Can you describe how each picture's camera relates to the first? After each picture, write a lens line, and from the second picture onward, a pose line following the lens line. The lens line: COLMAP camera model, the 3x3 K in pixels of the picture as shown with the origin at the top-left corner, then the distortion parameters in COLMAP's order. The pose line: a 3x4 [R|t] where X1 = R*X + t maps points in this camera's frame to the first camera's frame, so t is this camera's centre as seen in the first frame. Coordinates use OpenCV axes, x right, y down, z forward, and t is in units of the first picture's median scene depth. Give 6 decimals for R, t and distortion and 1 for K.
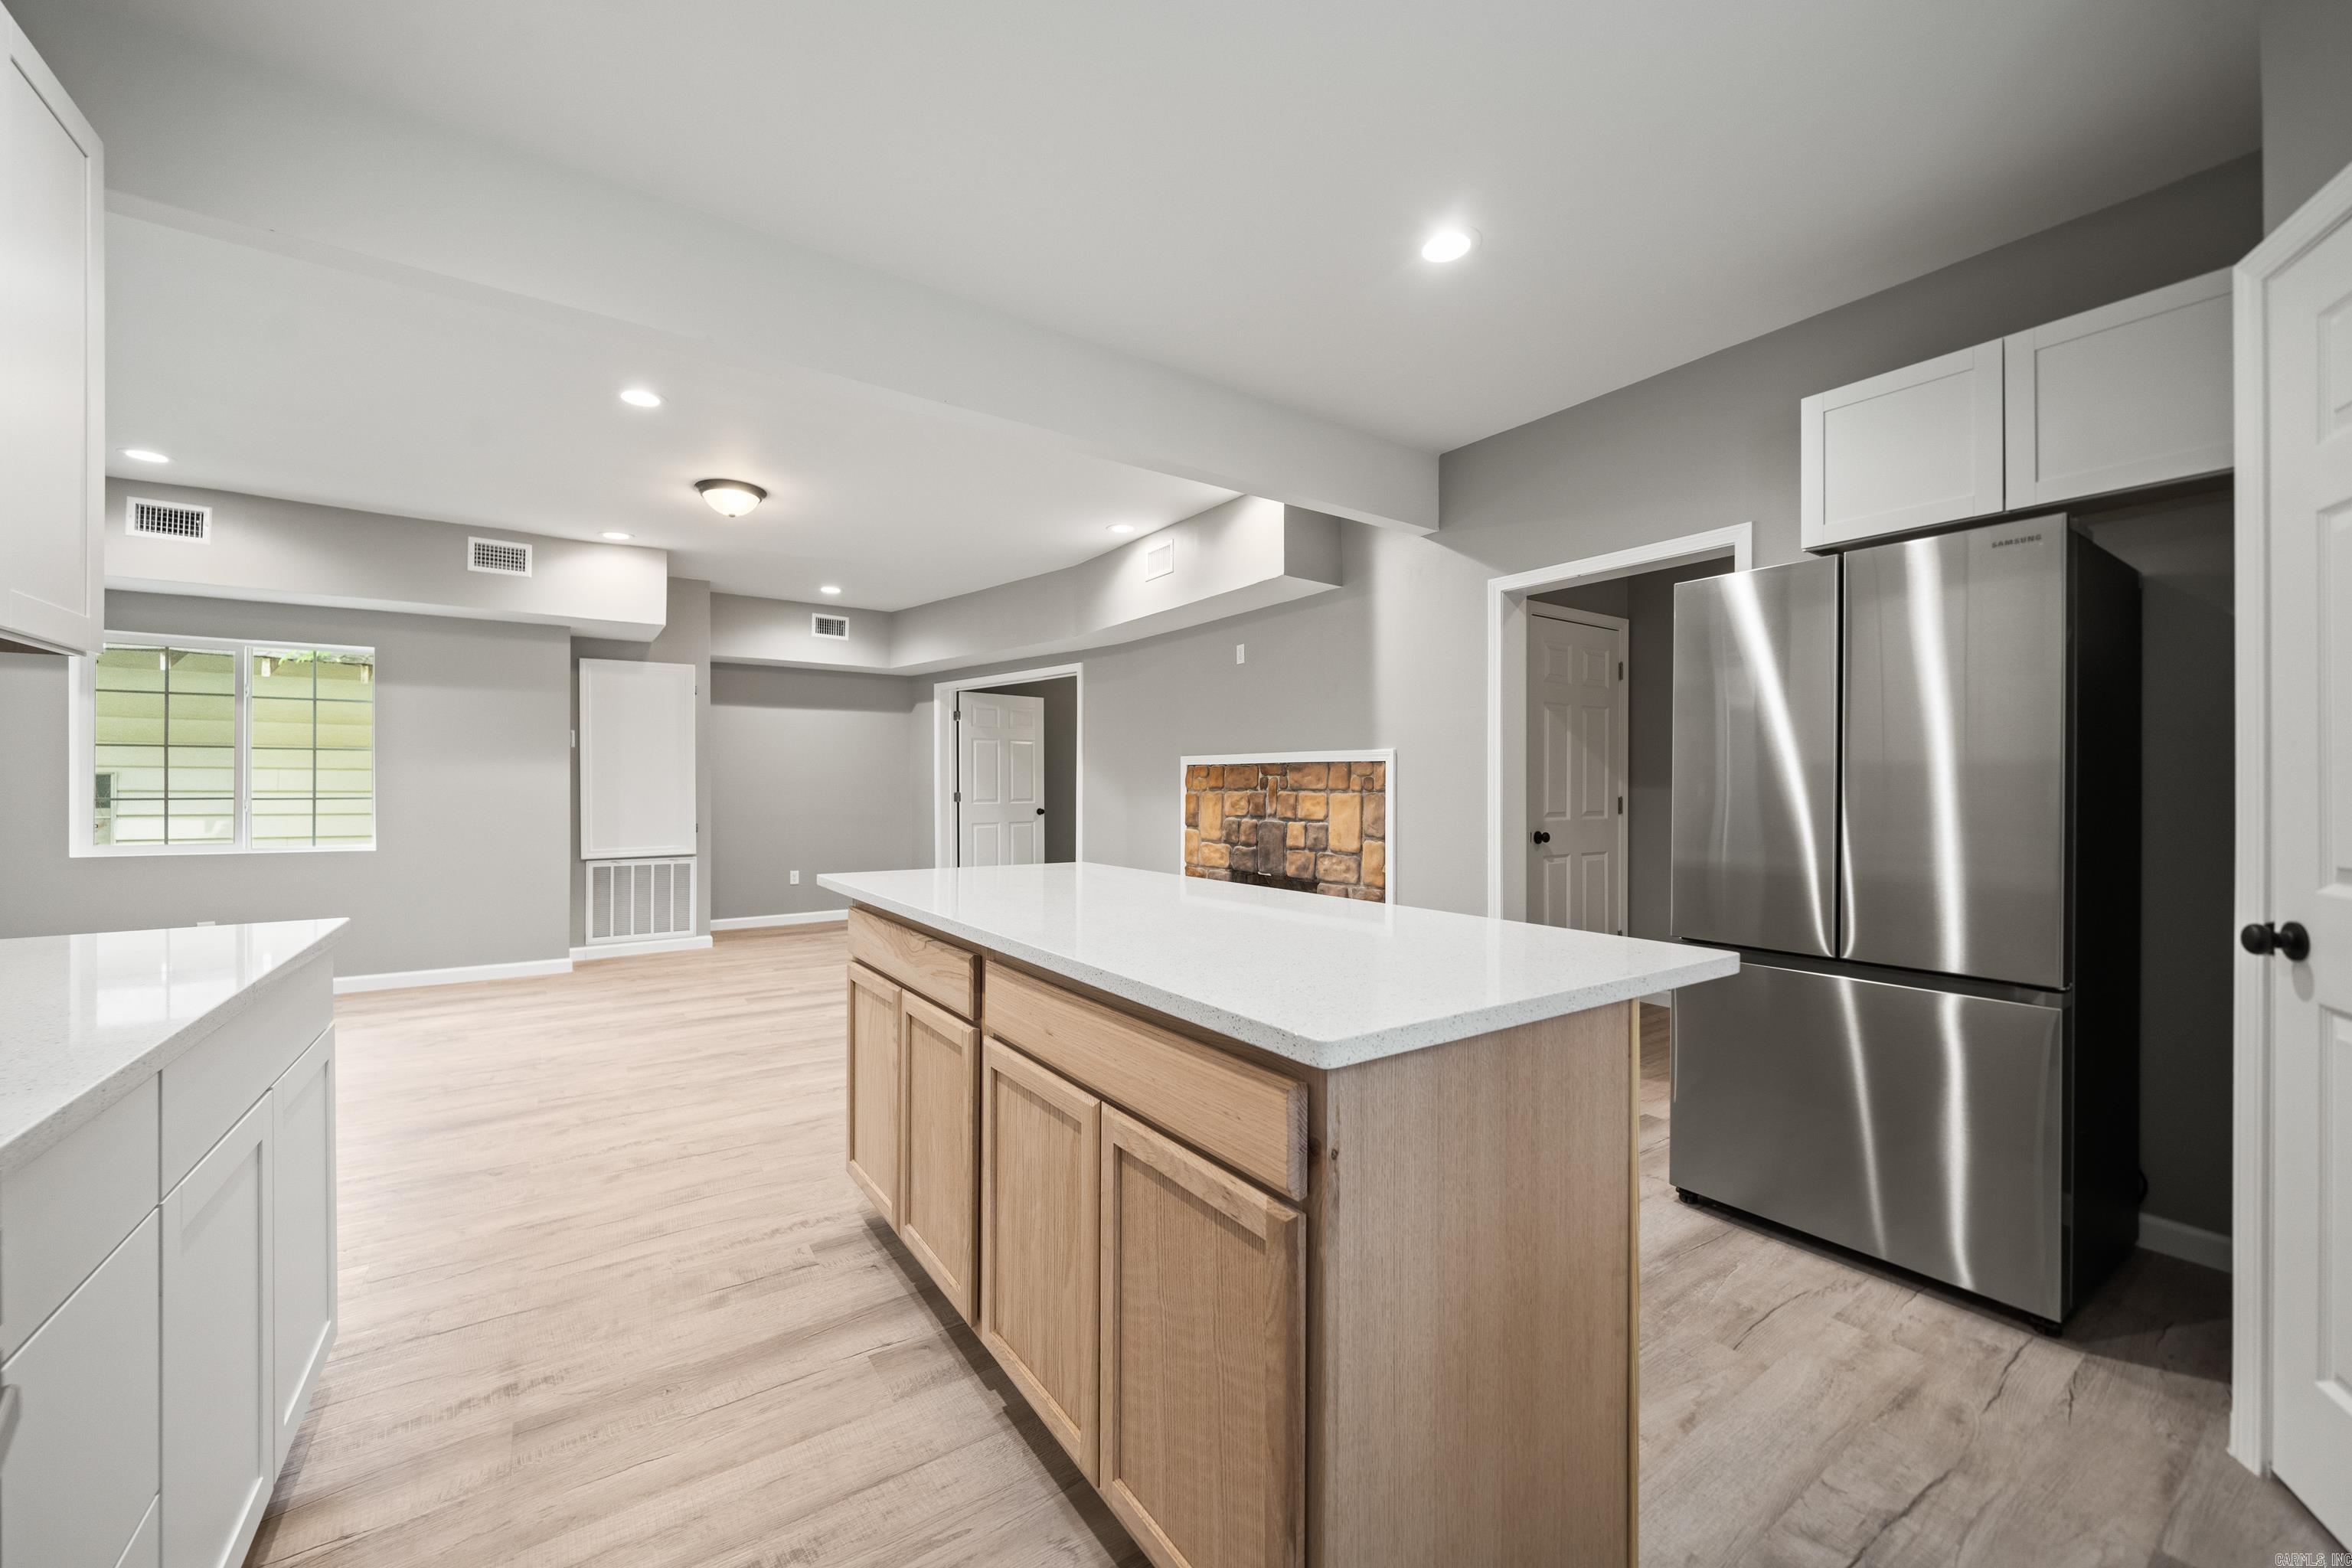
lens RADIAL K [[901.6, 0, 1175.6], [0, 901.6, 782.0], [0, 0, 1]] dist [0.001451, -0.000021]
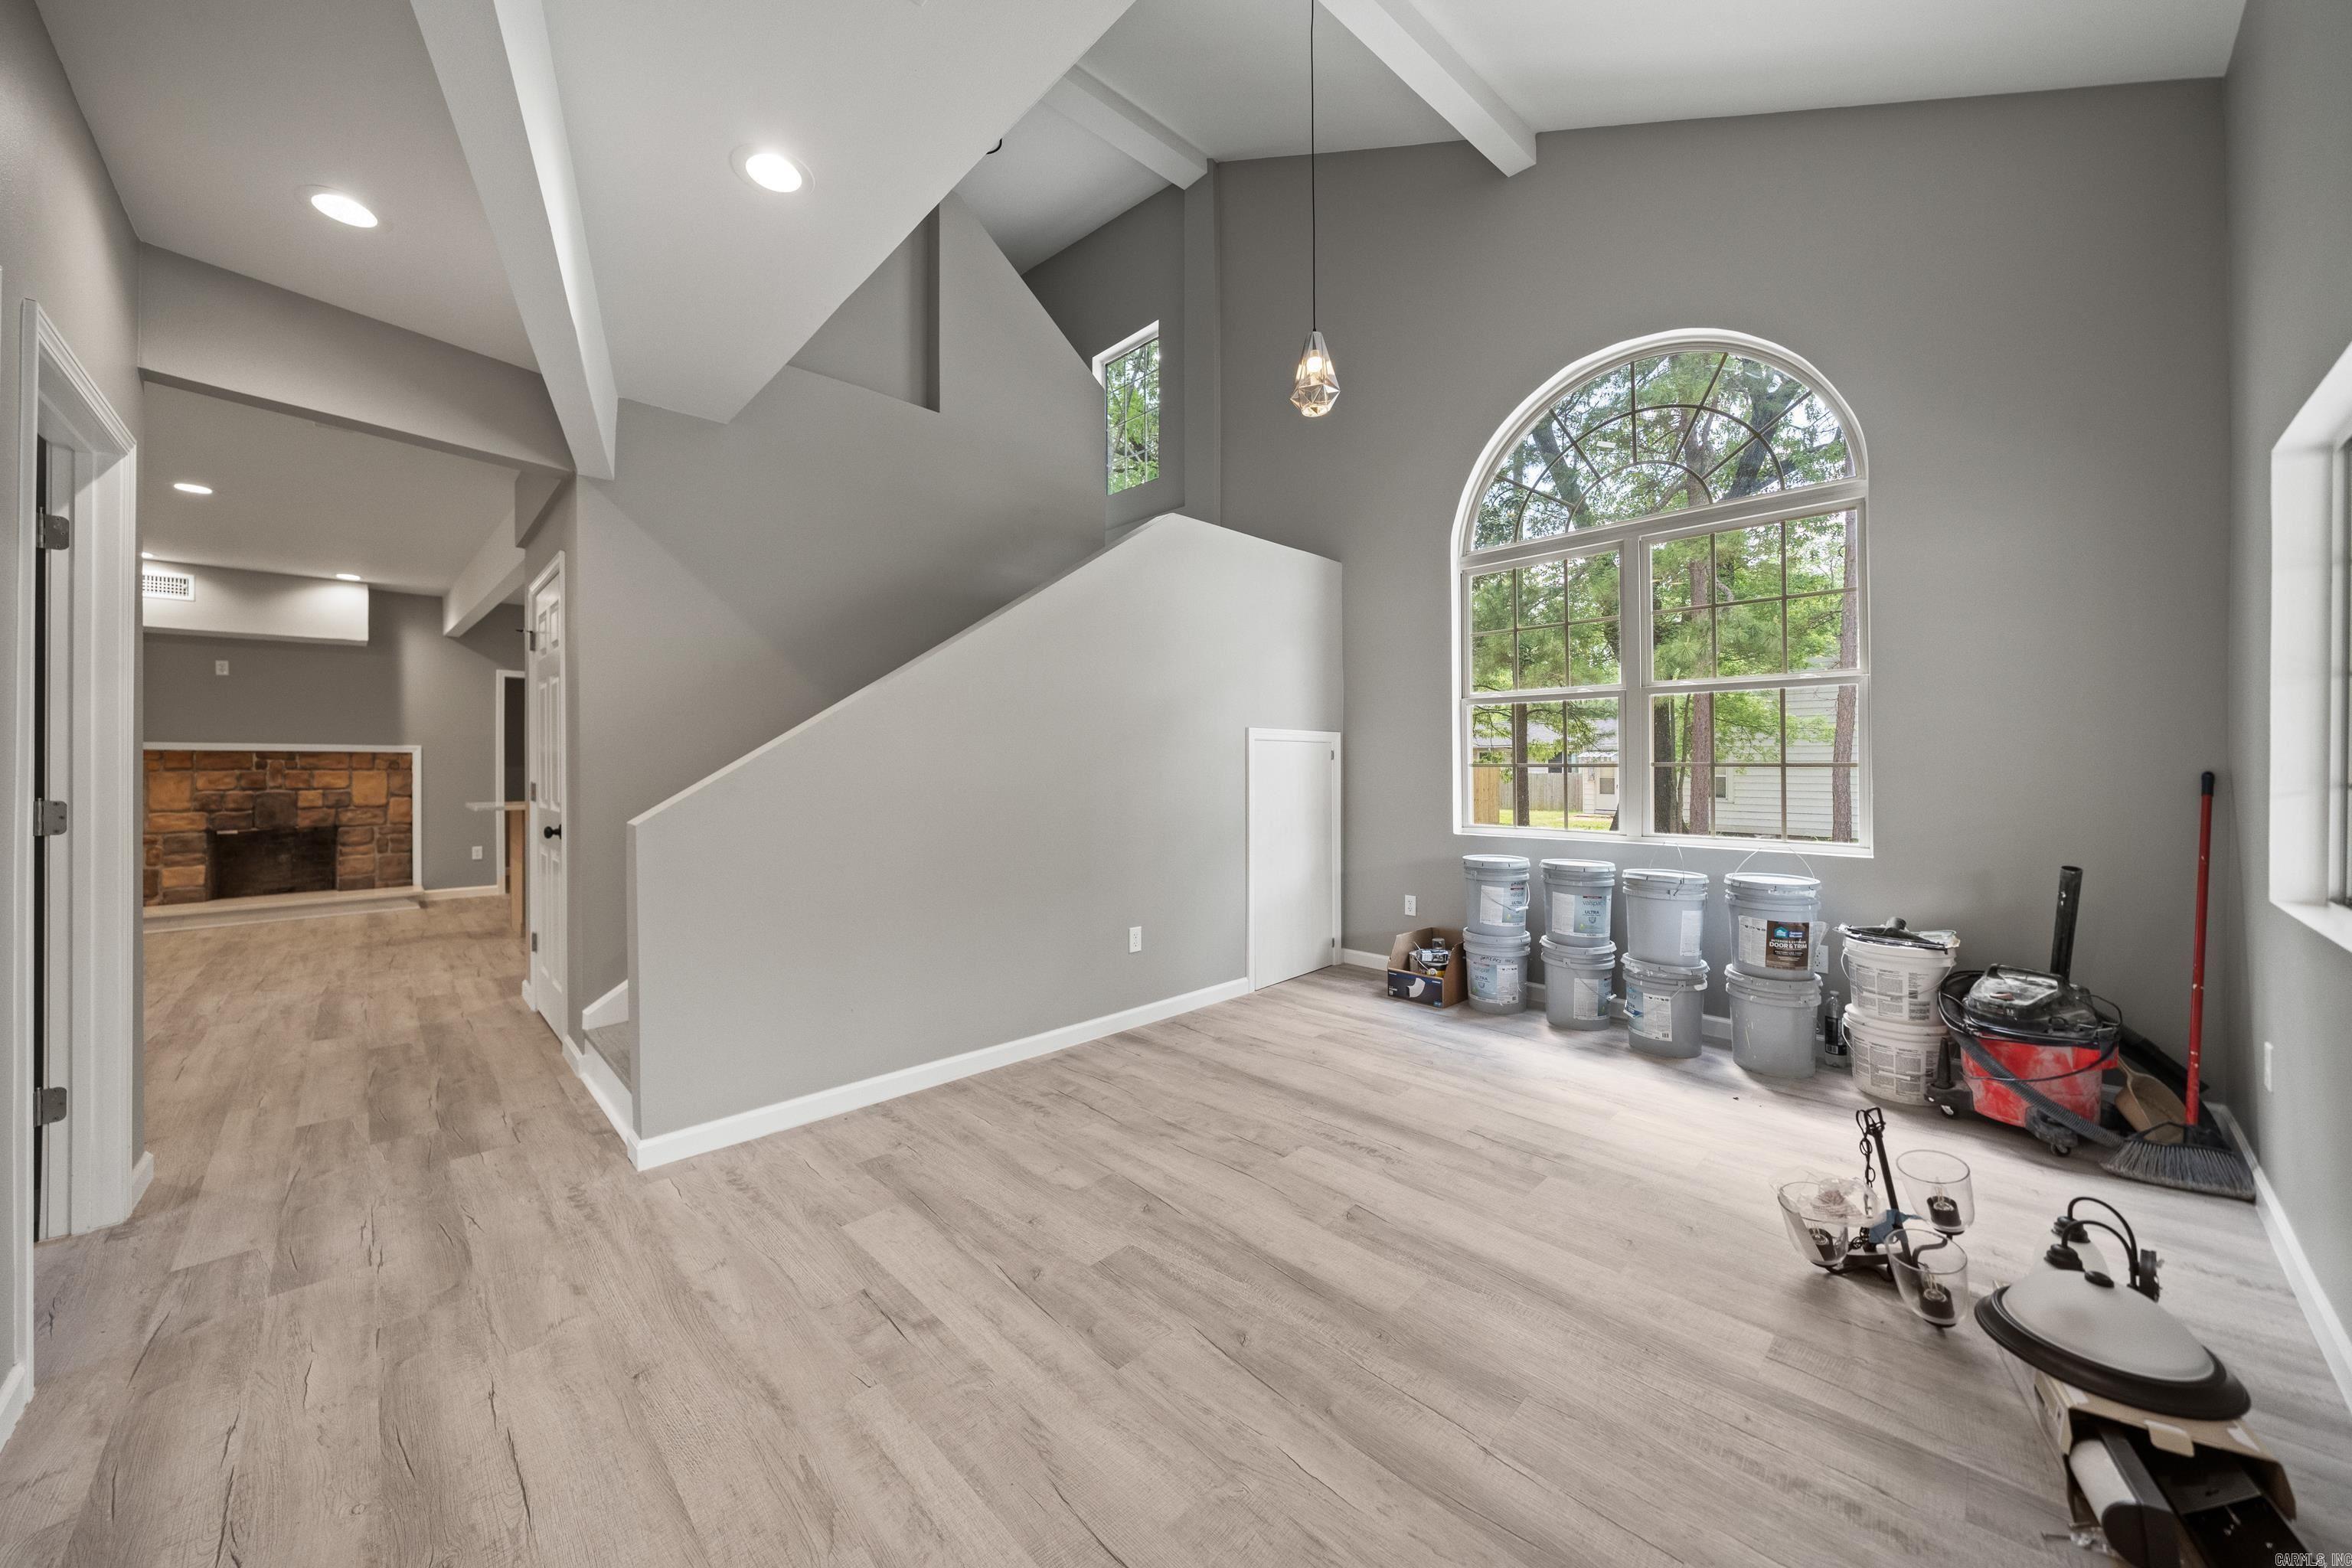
lens RADIAL K [[839.1, 0, 1155.2], [0, 839.1, 760.2], [0, 0, 1]] dist [0.001238, 0.000145]
pose [[-0.160253, 0.005804, 0.987059, -1.514904], [-0.000612, 0.999982, -0.005979, 0.000482], [-0.987076, -0.001562, -0.160247, -0.180566]]
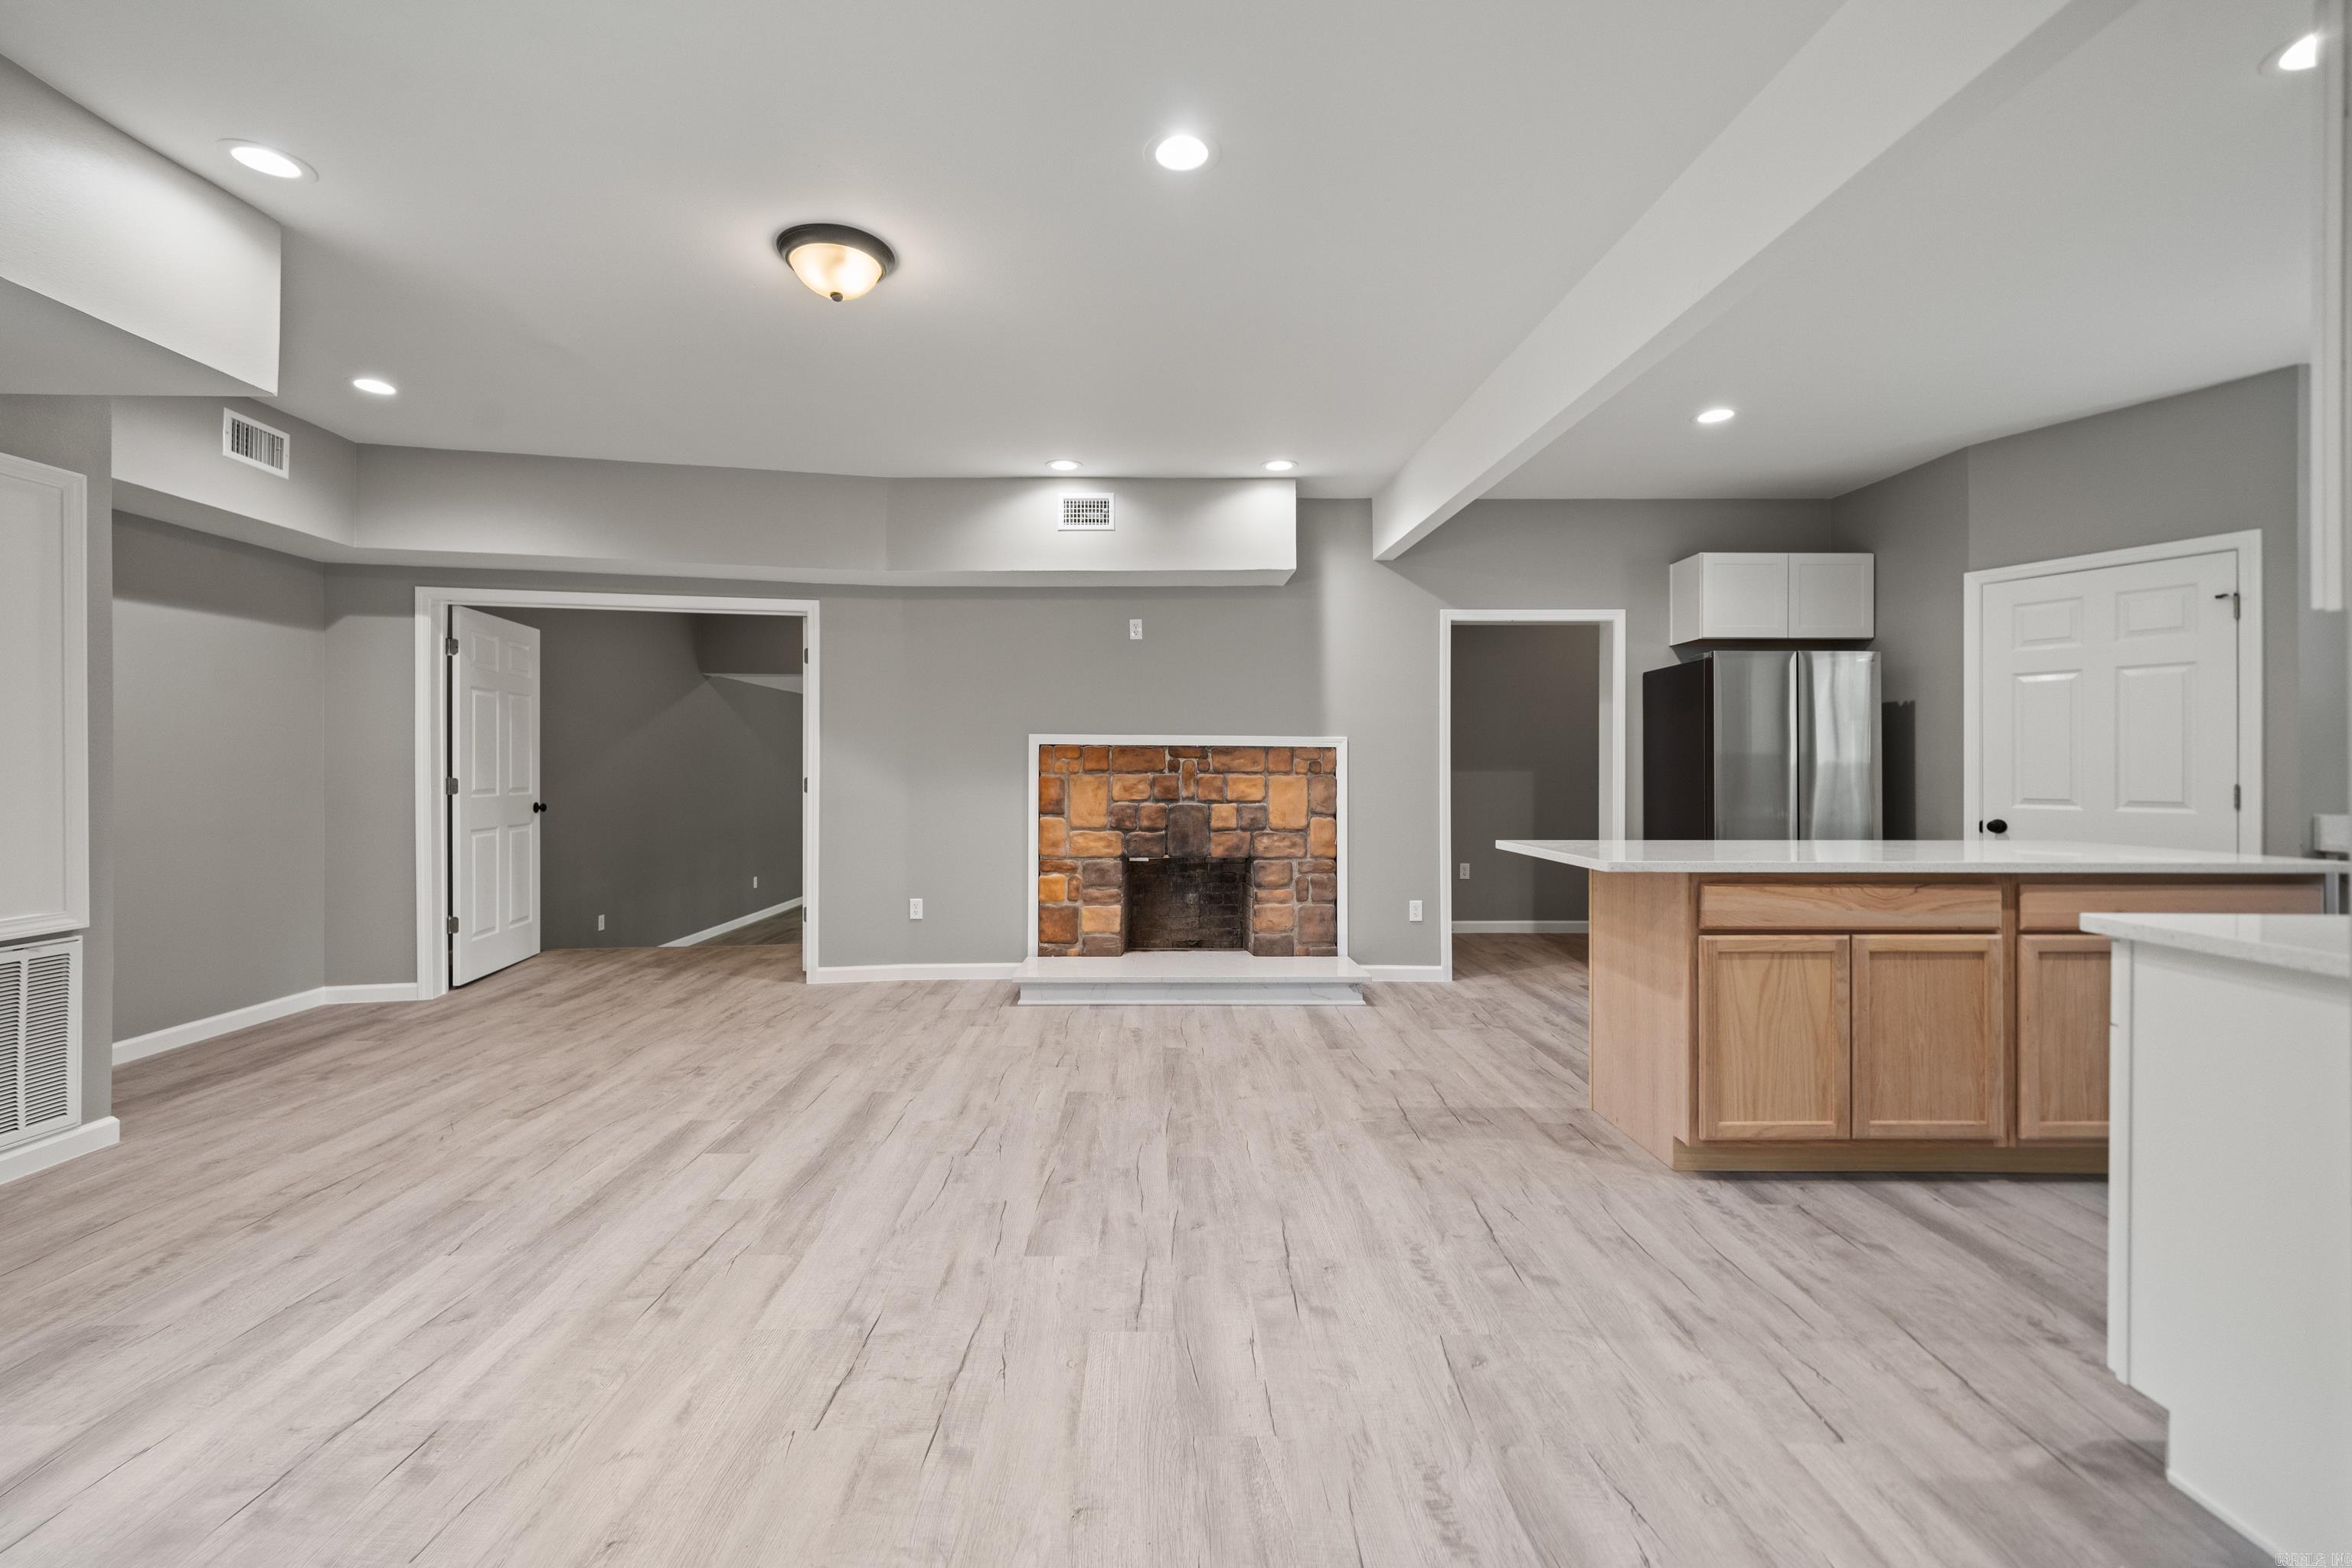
lens RADIAL K [[962.0, 0, 1156.3], [0, 962.0, 770.9], [0, 0, 1]] dist [-0.000209, -0.000419]
pose [[0.566034, -0.000562, 0.824382, -0.824376], [-0.005774, 0.999973, 0.004646, 0.002214], [-0.824362, -0.007390, 0.566015, 0.450981]]
